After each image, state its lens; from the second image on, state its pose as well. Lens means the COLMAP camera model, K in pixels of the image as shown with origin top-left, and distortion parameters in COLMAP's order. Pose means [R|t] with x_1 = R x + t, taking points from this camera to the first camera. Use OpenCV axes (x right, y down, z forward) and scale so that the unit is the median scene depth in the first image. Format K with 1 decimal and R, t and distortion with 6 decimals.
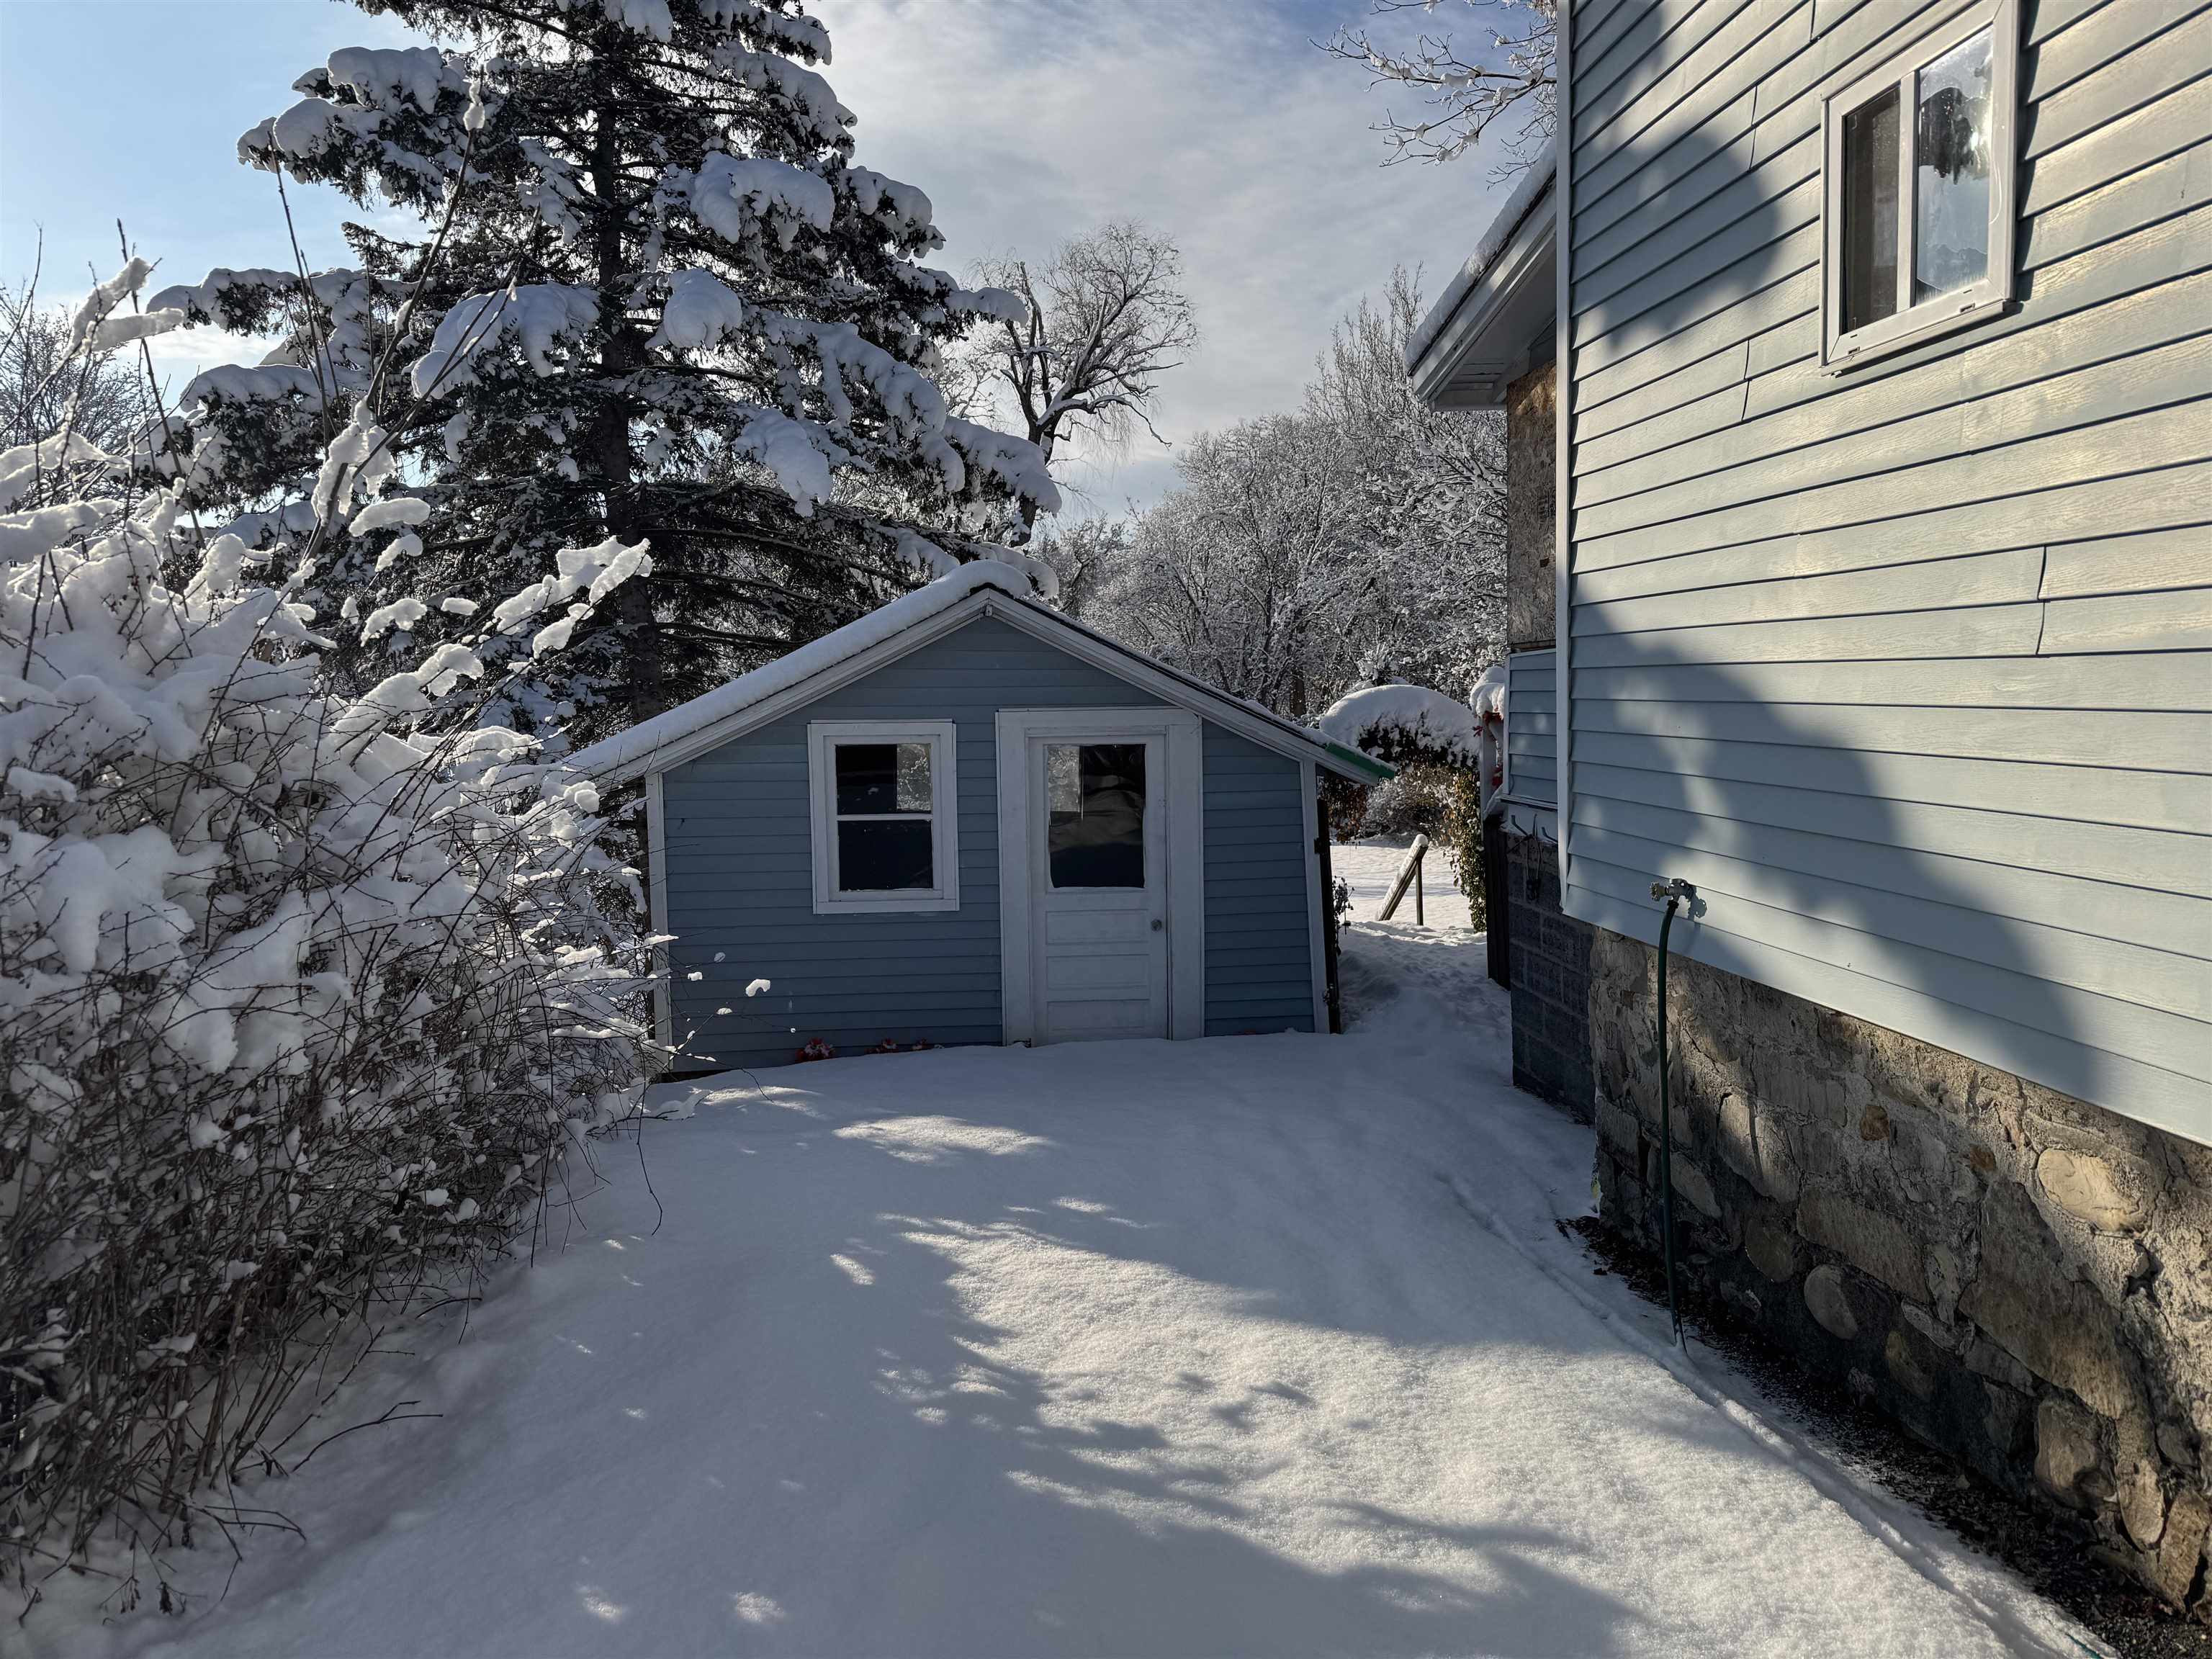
lens RADIAL K [[1557.2, 0, 1104.6], [0, 1557.2, 826.7], [0, 0, 1]] dist [0.064982, -0.077884]
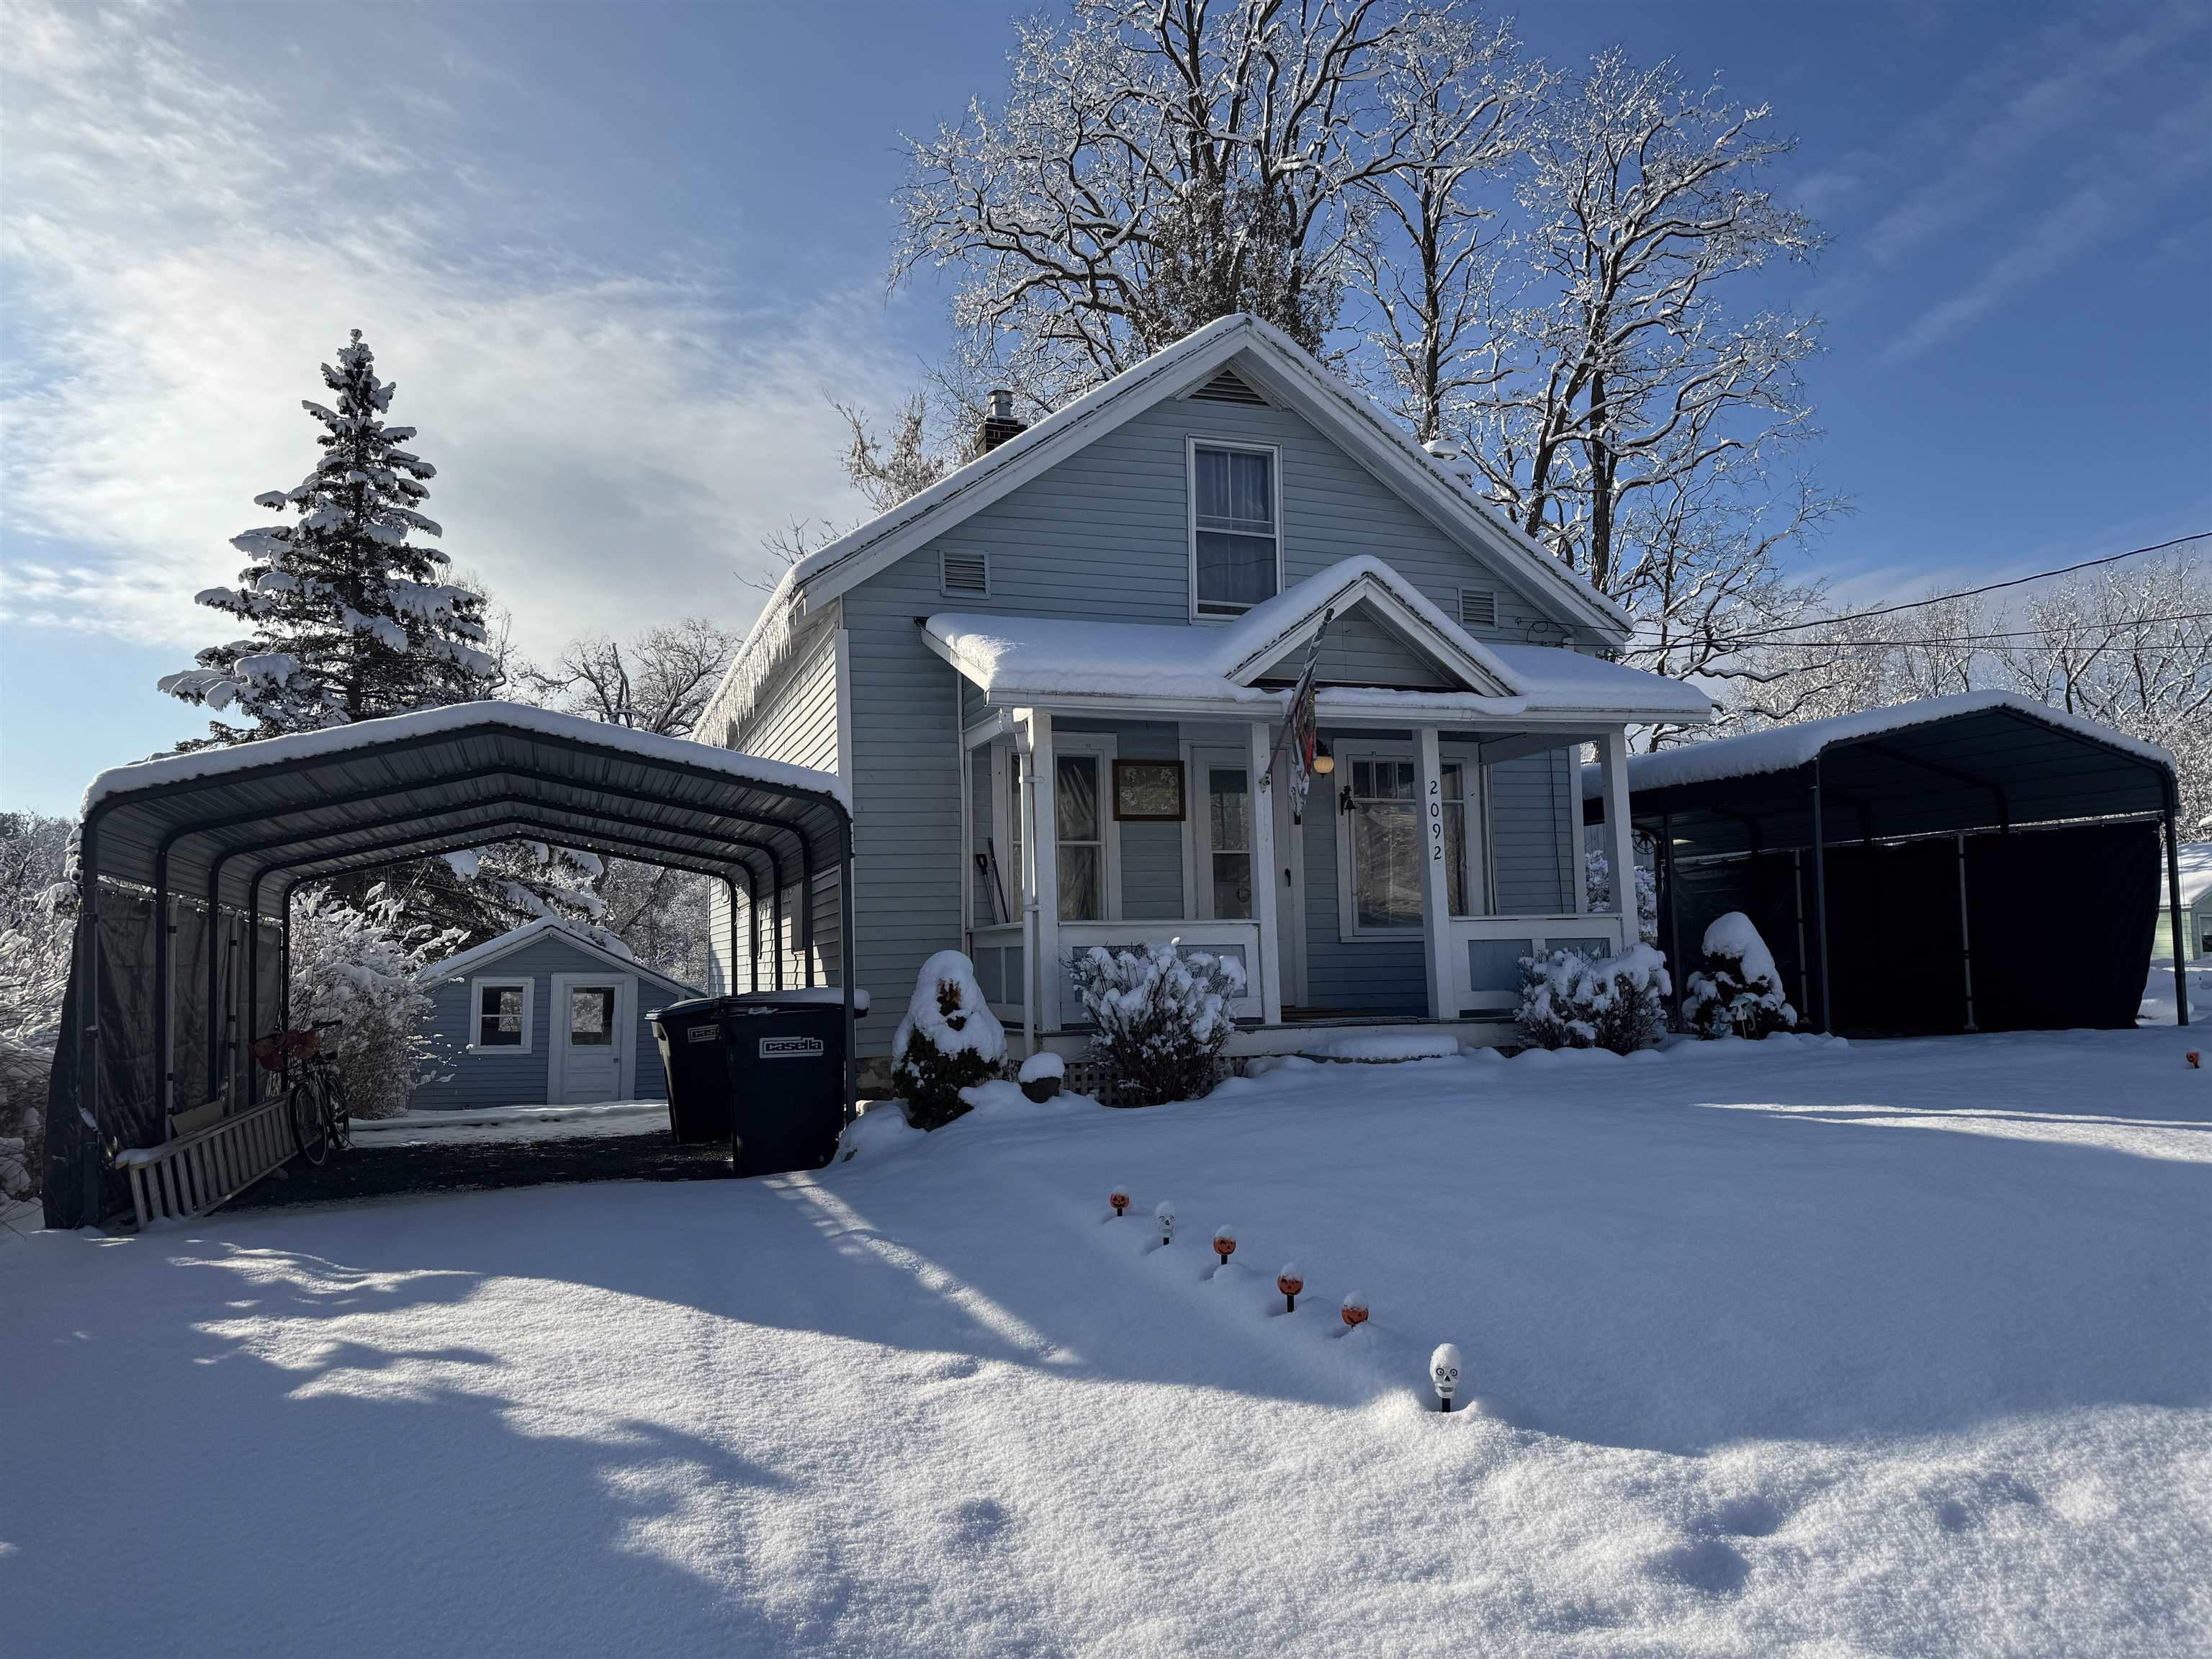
lens RADIAL K [[1557.2, 0, 1107.9], [0, 1557.2, 837.9], [0, 0, 1]] dist [0.064982, -0.077884]
pose [[0.968297, 0.038773, 0.246773, 0.096416], [0.007396, 0.982997, -0.183471, 0.105415], [-0.249691, 0.179480, 0.951547, -0.973423]]
